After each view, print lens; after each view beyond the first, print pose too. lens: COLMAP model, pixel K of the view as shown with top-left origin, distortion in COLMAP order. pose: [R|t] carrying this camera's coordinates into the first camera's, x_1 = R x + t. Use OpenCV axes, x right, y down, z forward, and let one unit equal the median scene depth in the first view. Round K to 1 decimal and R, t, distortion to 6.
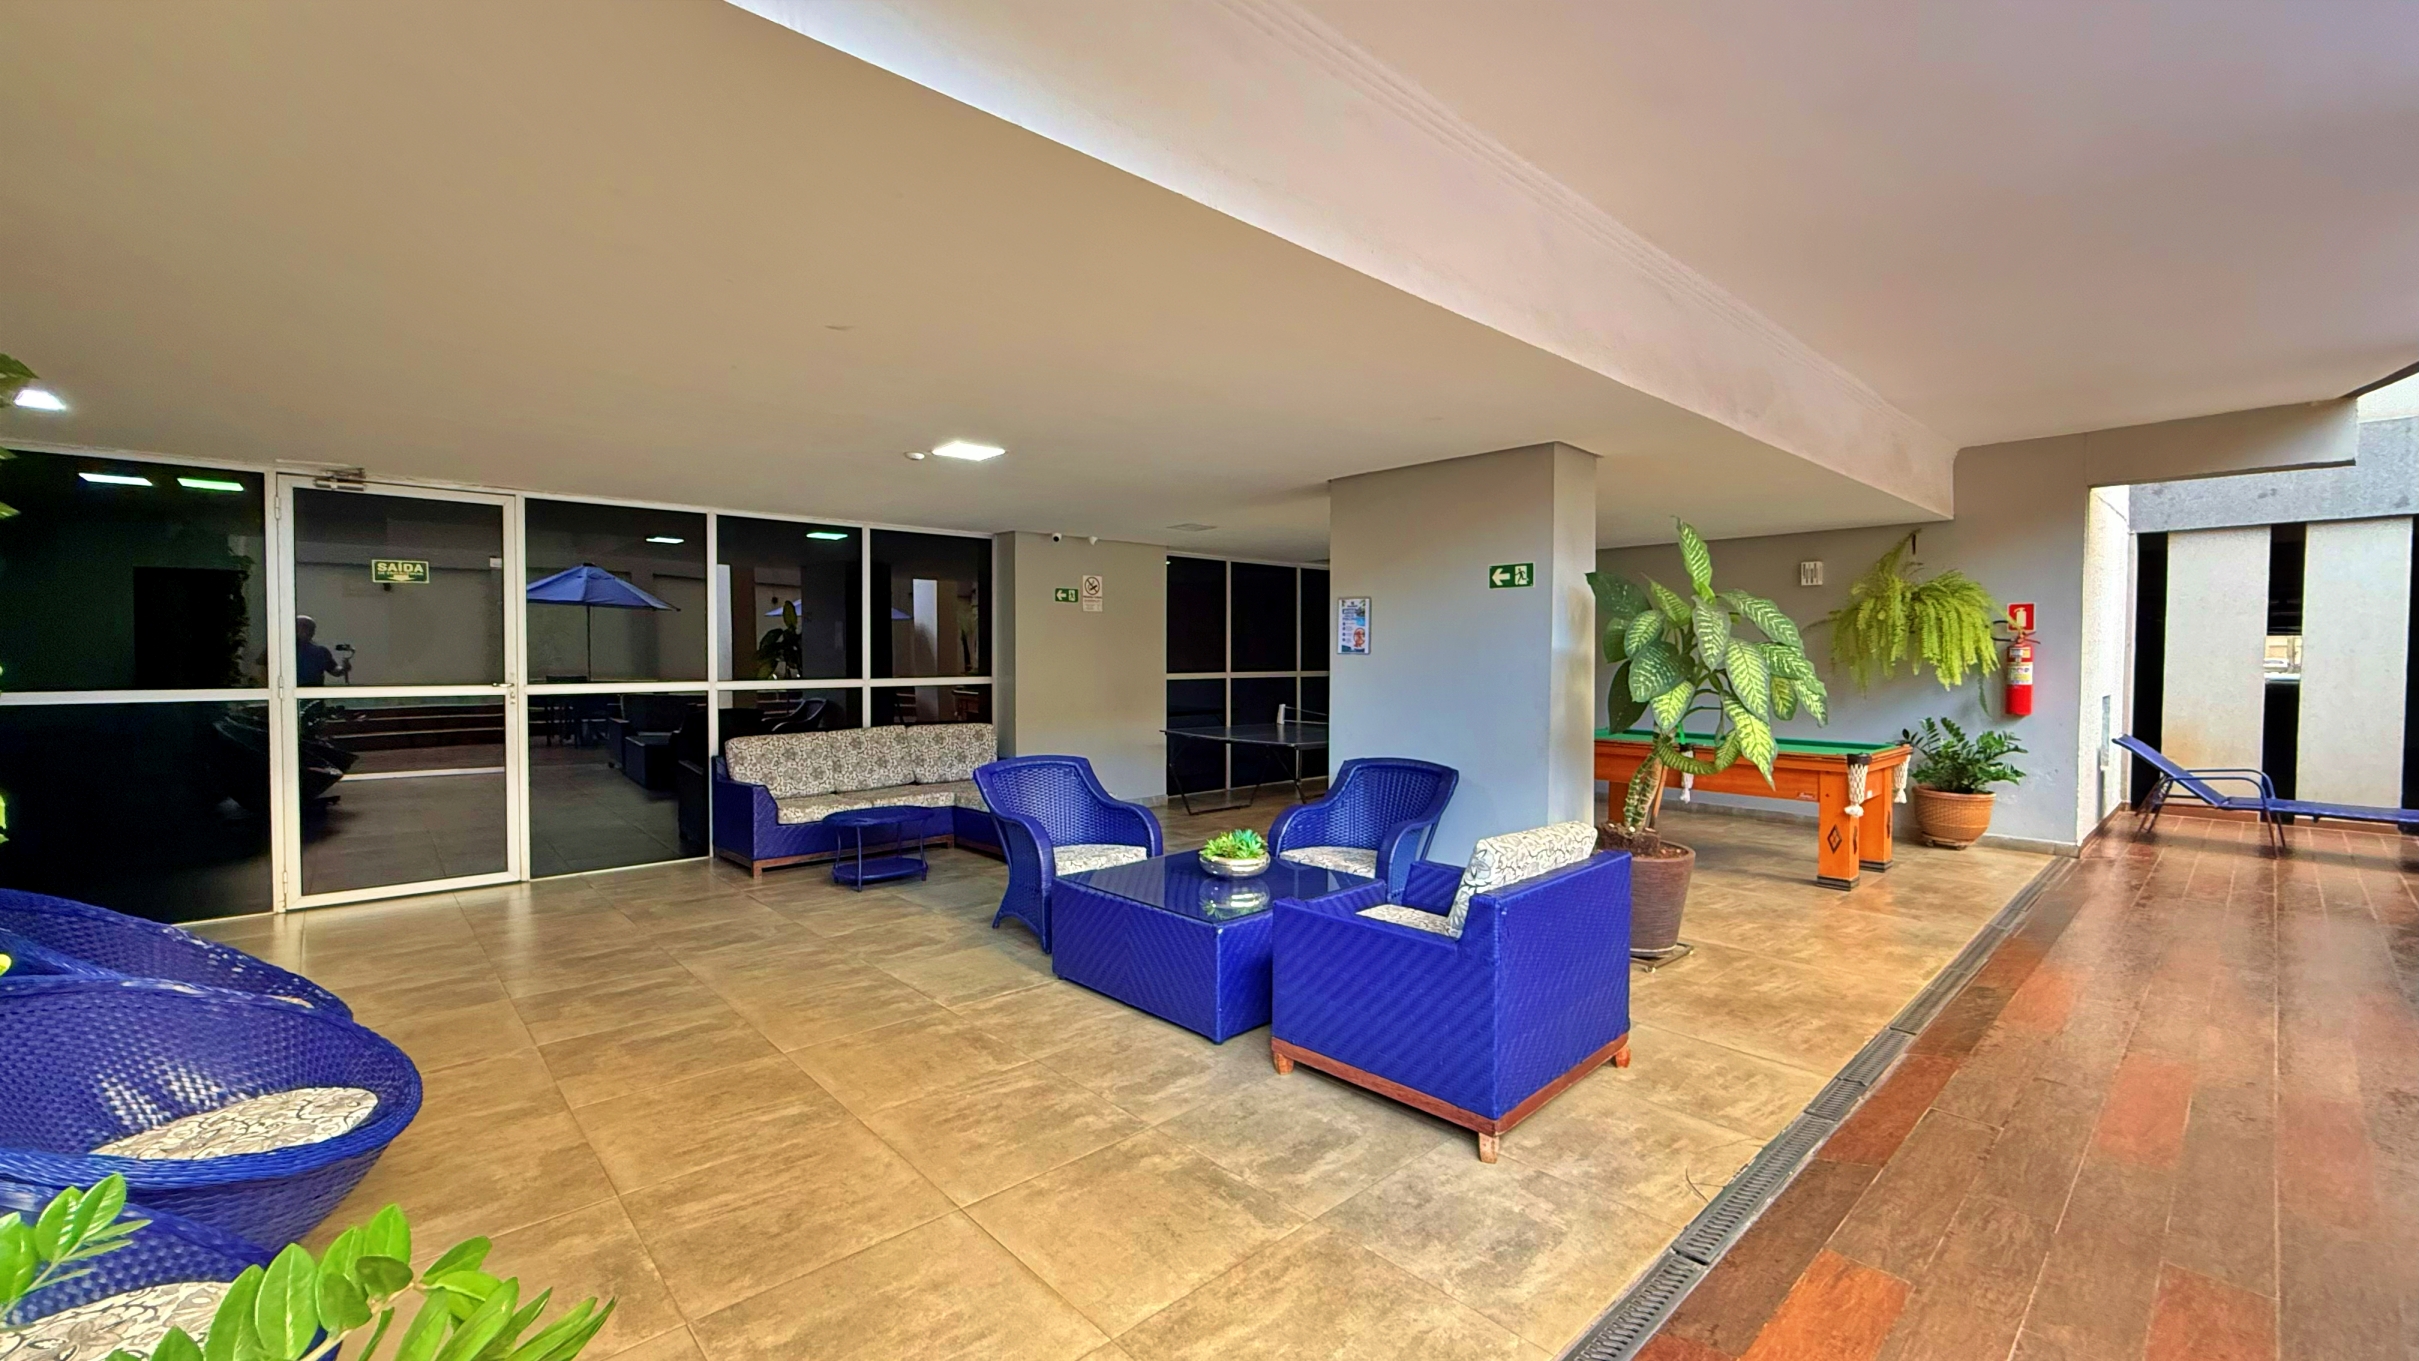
lens RADIAL K [[958.7, 0, 1201.0], [0, 958.7, 685.9], [0, 0, 1]] dist [-0.001416, -0.000041]
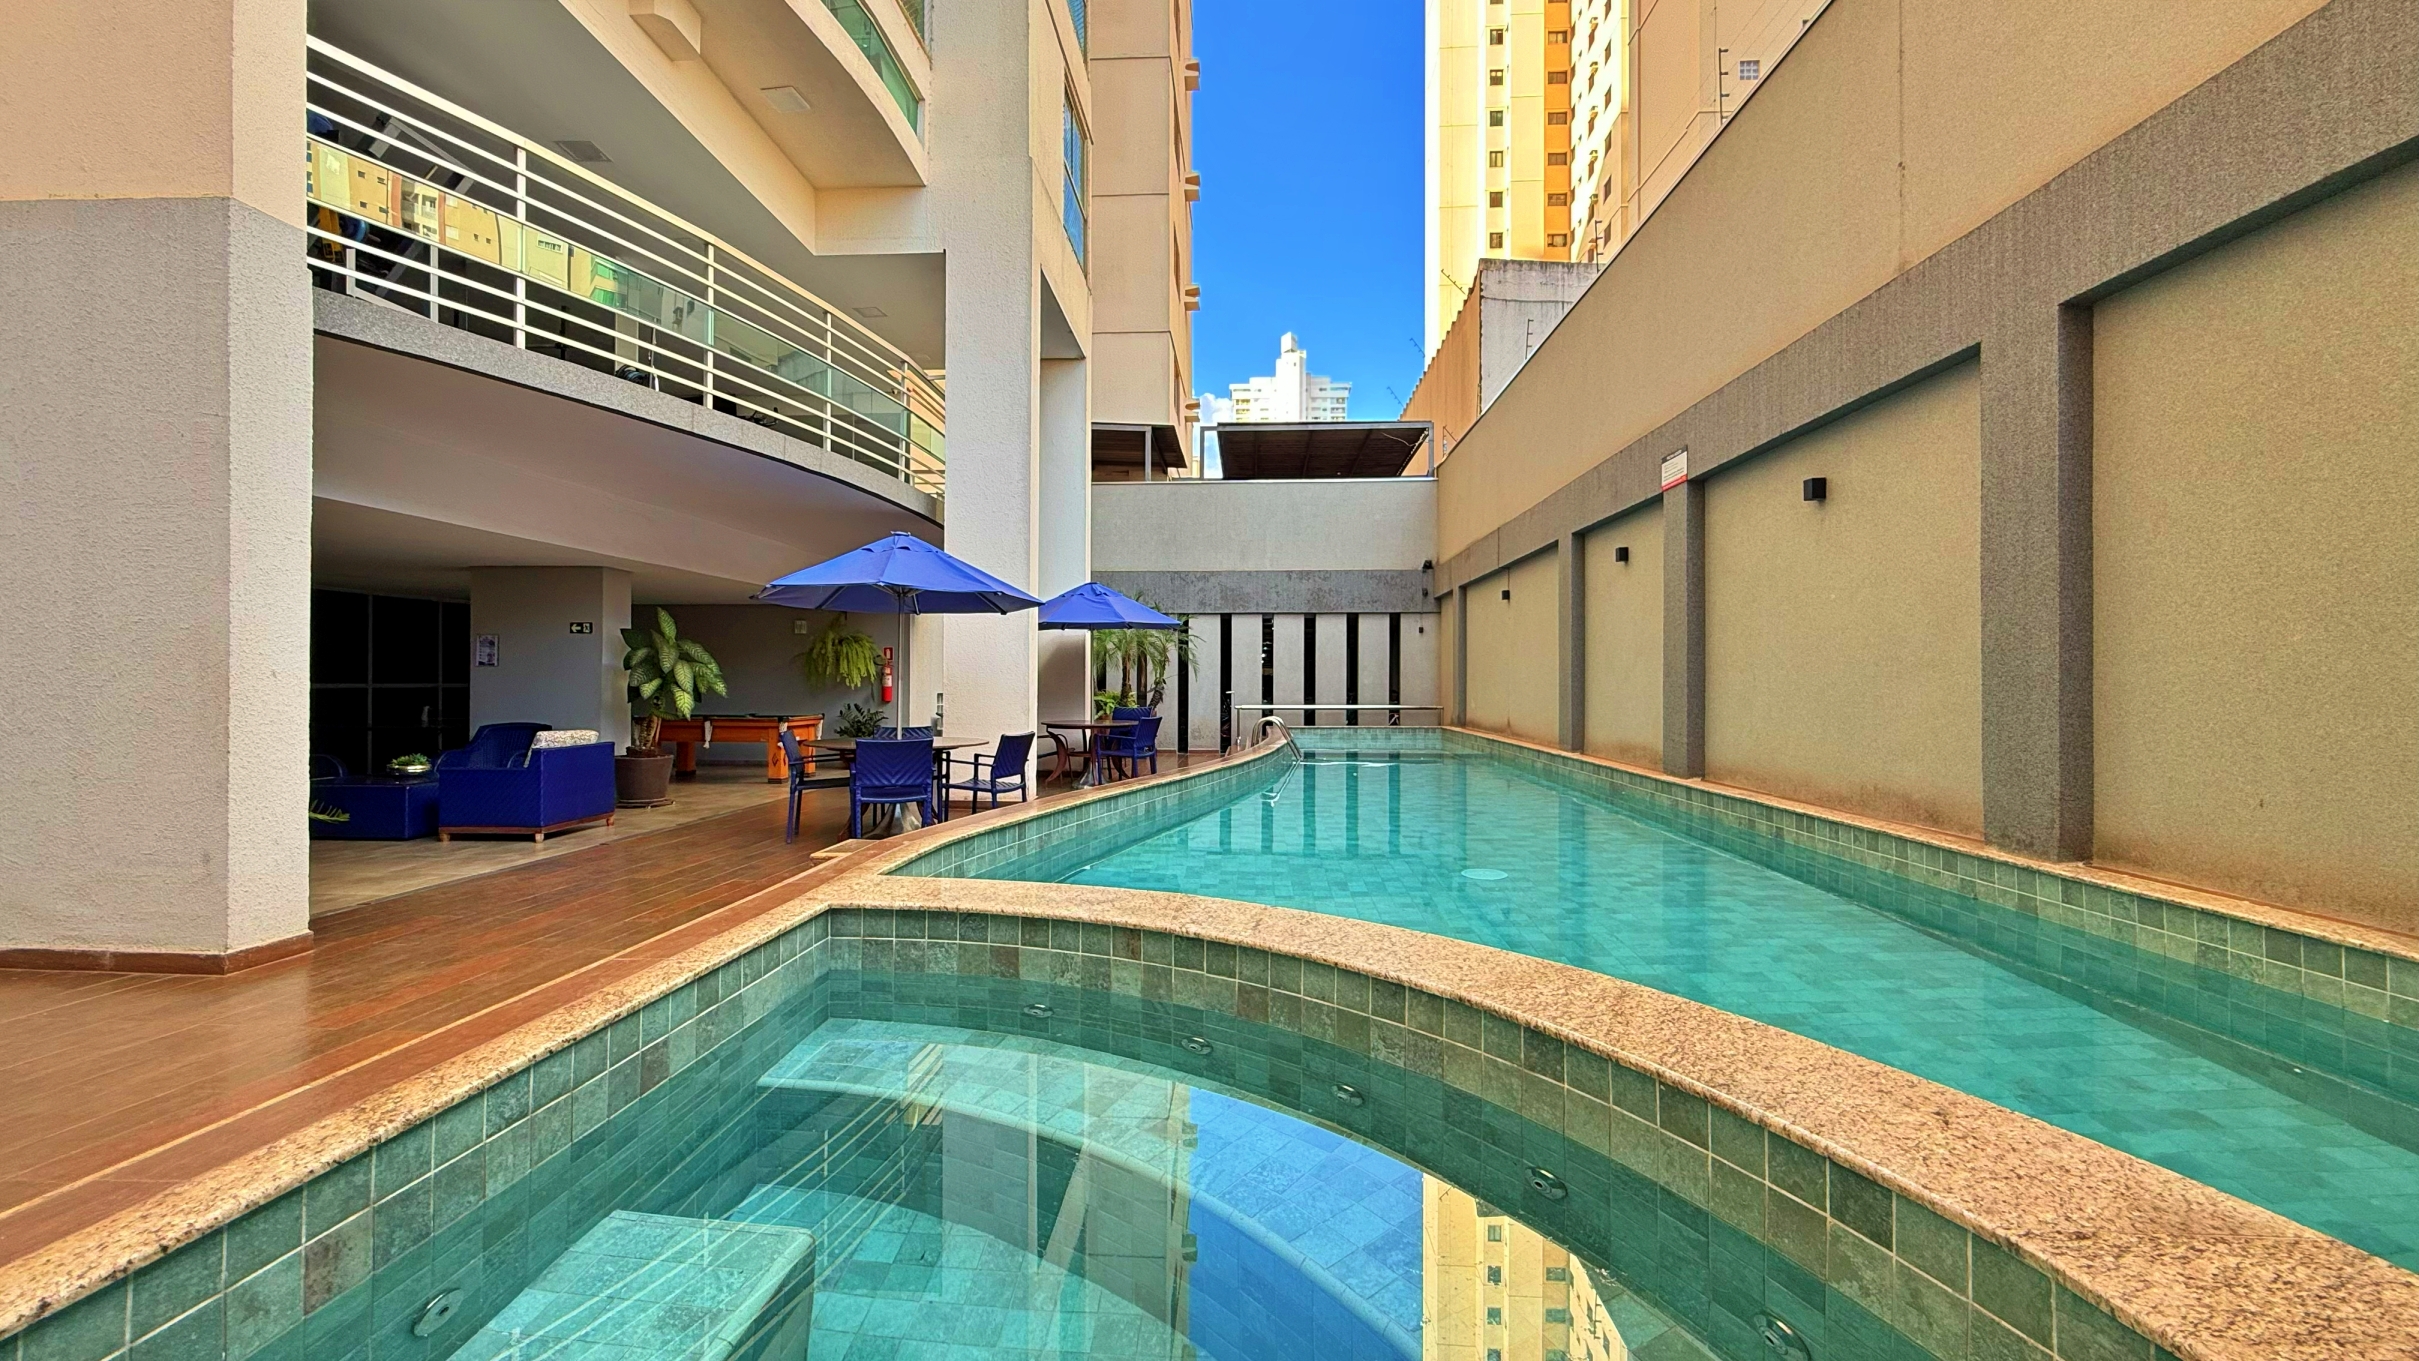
lens RADIAL K [[958.7, 0, 1201.0], [0, 958.7, 685.9], [0, 0, 1]] dist [-0.001416, -0.000041]
pose [[0.708290, -0.001143, 0.705921, -0.177836], [0.020461, 0.999612, -0.018912, 0.072912], [-0.705625, 0.027839, 0.708038, -1.358542]]
